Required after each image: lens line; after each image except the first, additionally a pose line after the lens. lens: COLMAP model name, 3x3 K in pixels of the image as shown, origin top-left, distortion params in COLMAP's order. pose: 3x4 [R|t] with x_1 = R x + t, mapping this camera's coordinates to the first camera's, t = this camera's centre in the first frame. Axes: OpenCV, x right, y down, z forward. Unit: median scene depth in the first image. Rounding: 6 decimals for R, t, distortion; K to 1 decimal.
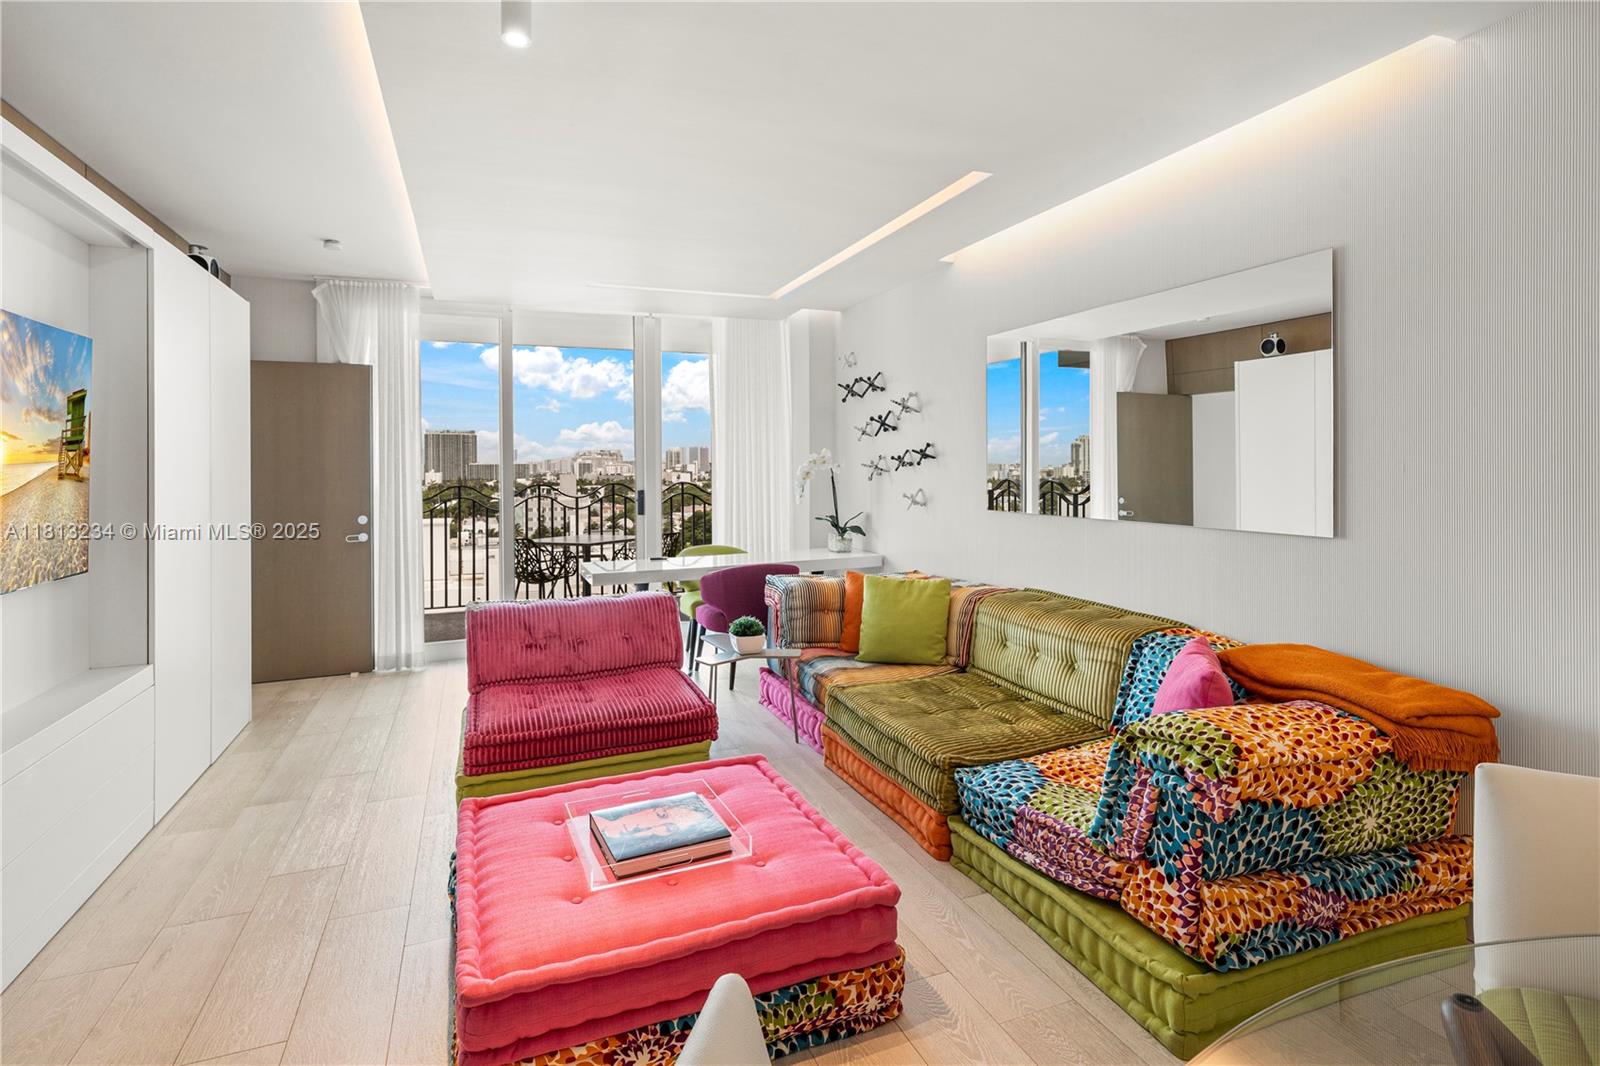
lens RADIAL K [[797.7, 0, 789.5], [0, 797.7, 475.0], [0, 0, 1]] dist [-0.003312, 0.003717]
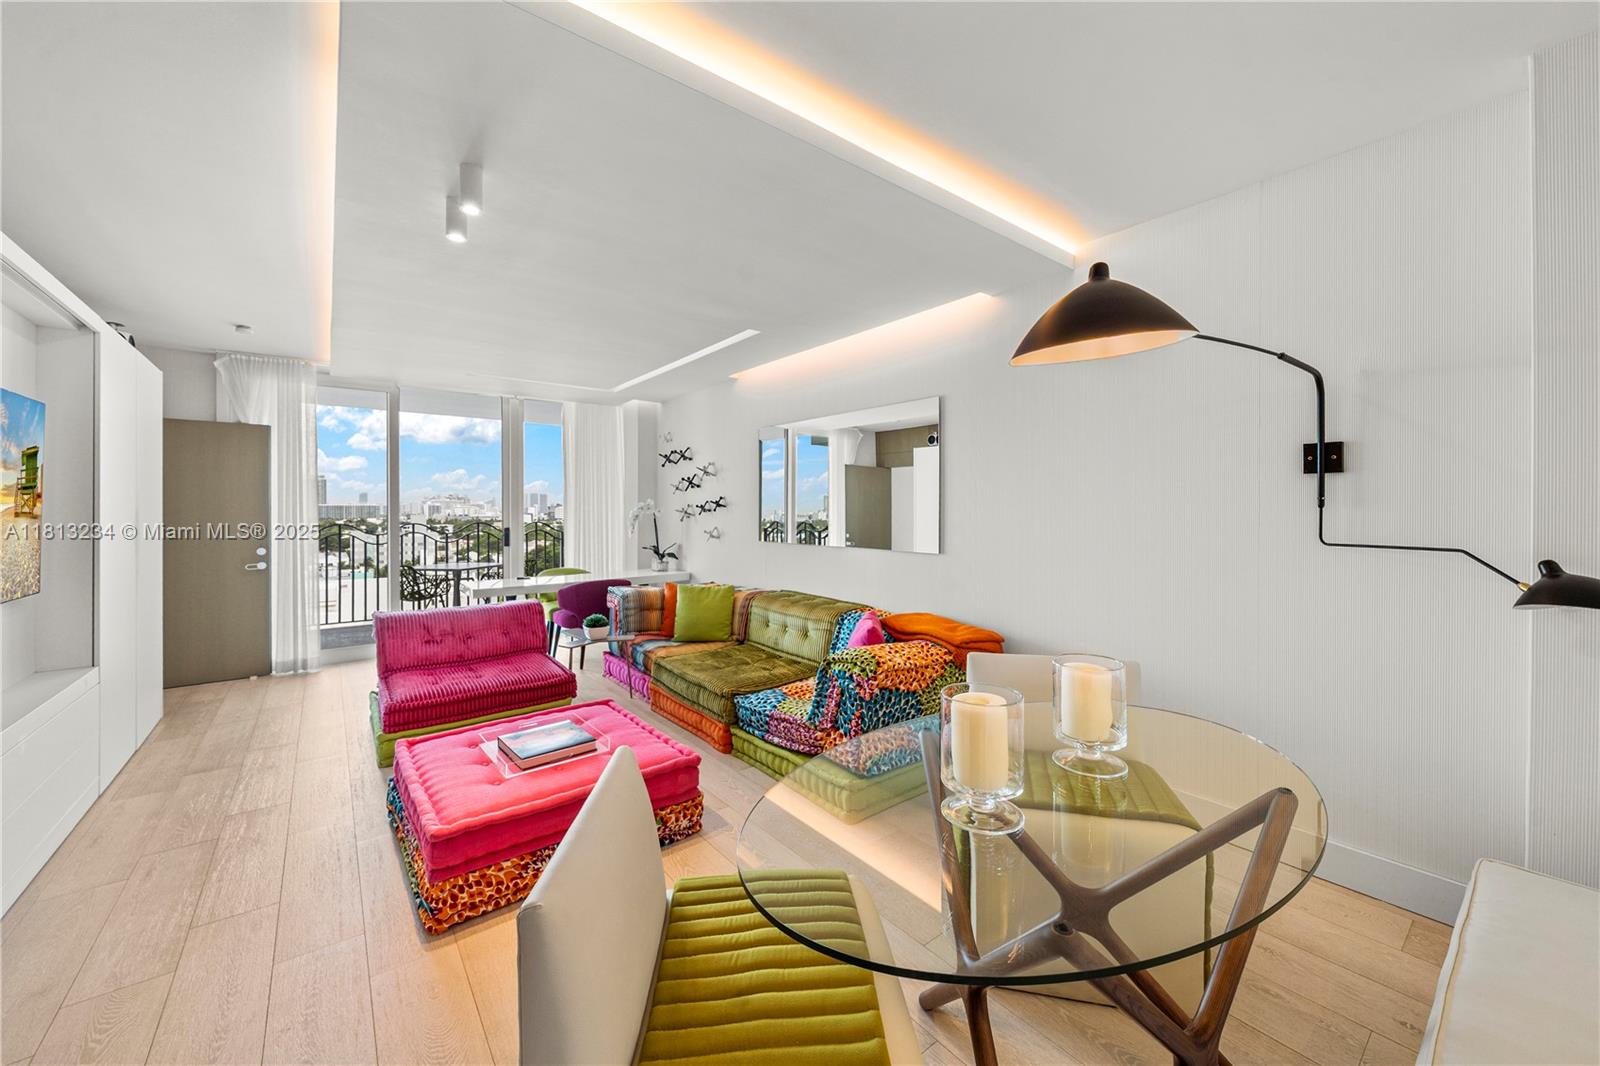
lens RADIAL K [[600.4, 0, 792.4], [0, 600.4, 520.0], [0, 0, 1]] dist [-0.004468, 0.000005]
pose [[0.958973, 0.005774, 0.283439, -0.028331], [-0.006911, 0.999972, 0.003013, -0.000533], [-0.283414, -0.004849, 0.958985, -0.200126]]
